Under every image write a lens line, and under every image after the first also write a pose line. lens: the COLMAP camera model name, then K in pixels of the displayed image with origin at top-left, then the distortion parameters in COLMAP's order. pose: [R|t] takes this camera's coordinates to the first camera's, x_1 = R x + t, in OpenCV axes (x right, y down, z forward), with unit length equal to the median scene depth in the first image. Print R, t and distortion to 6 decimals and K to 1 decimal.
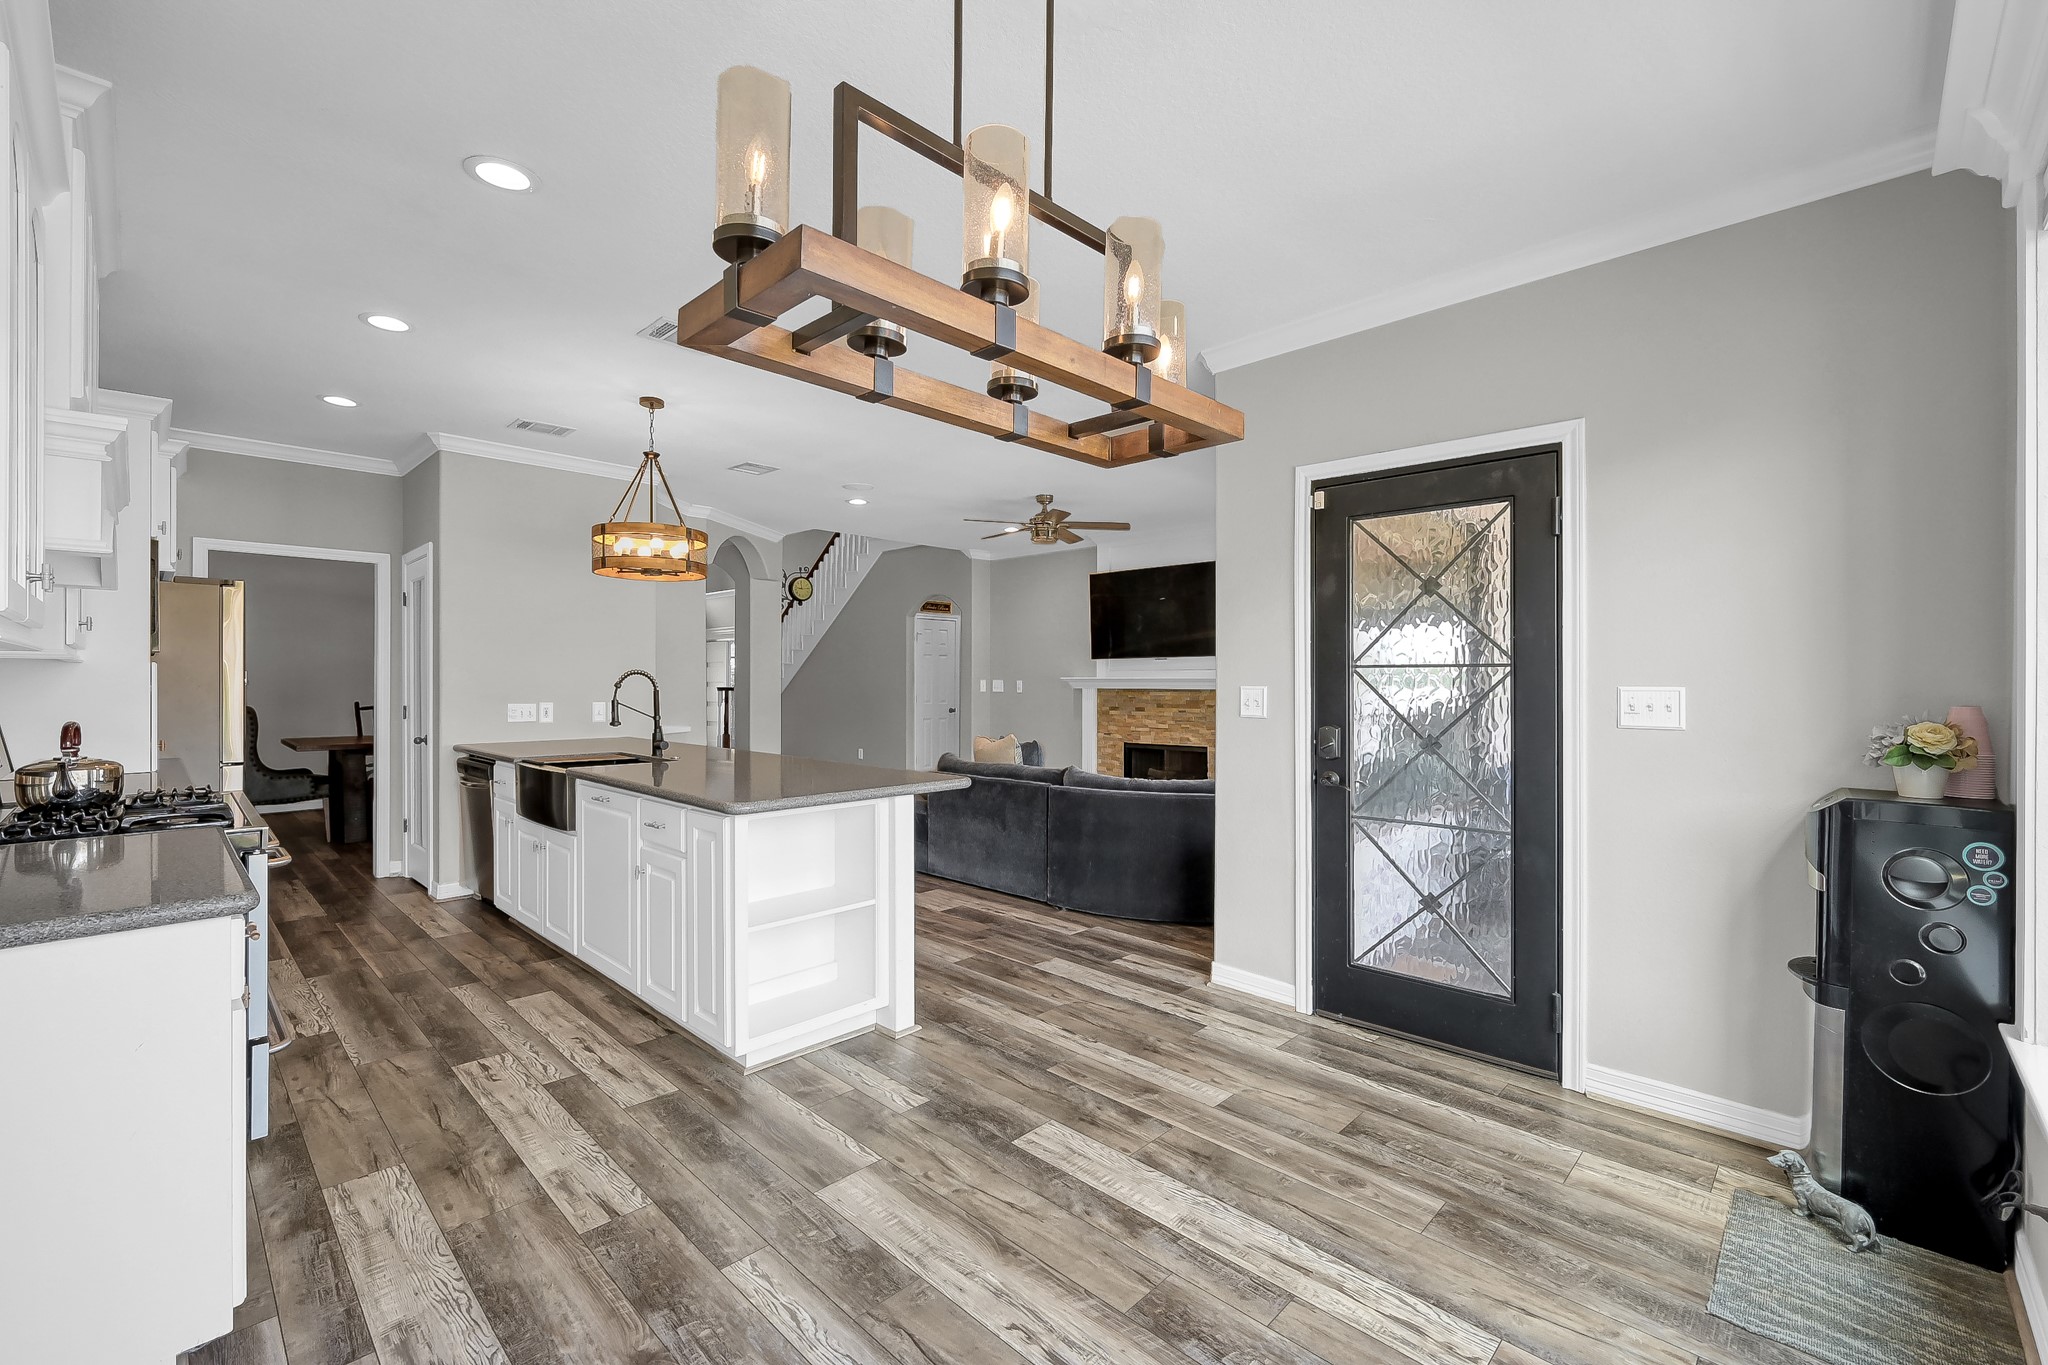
lens RADIAL K [[866.2, 0, 1018.0], [0, 866.2, 680.0], [0, 0, 1]] dist [0.004513, -0.001322]
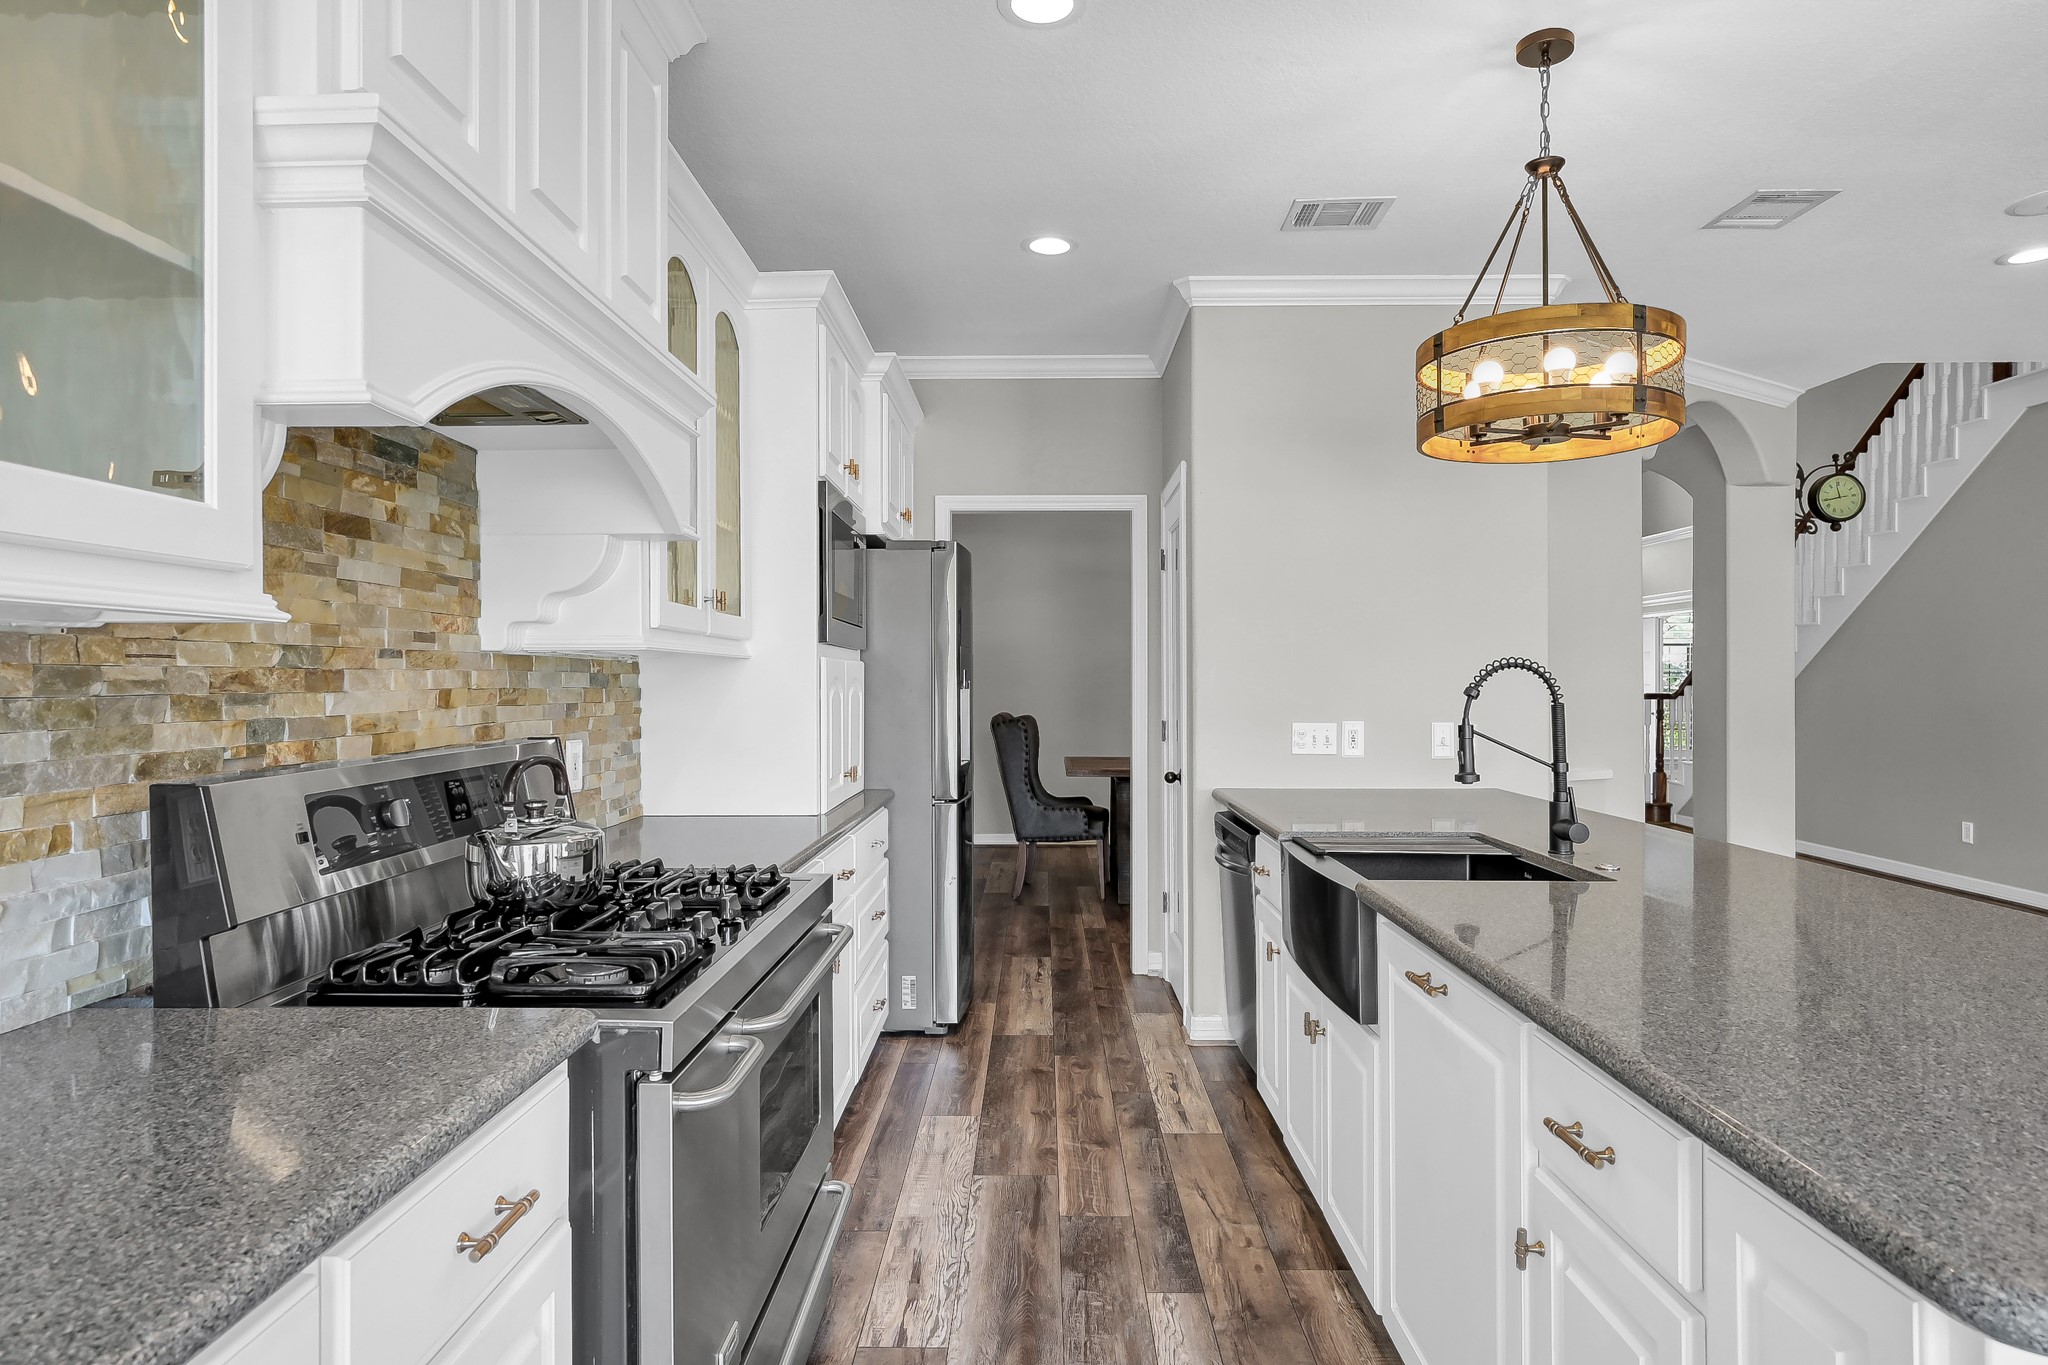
lens RADIAL K [[1161.5, 0, 1020.5], [0, 1161.5, 677.2], [0, 0, 1]] dist [-0.001349, 0.001095]
pose [[0.687620, -0.005666, -0.726049, -0.154409], [0.002405, 0.999982, -0.005525, 0.000956], [0.726067, 0.002053, 0.687621, 0.346495]]
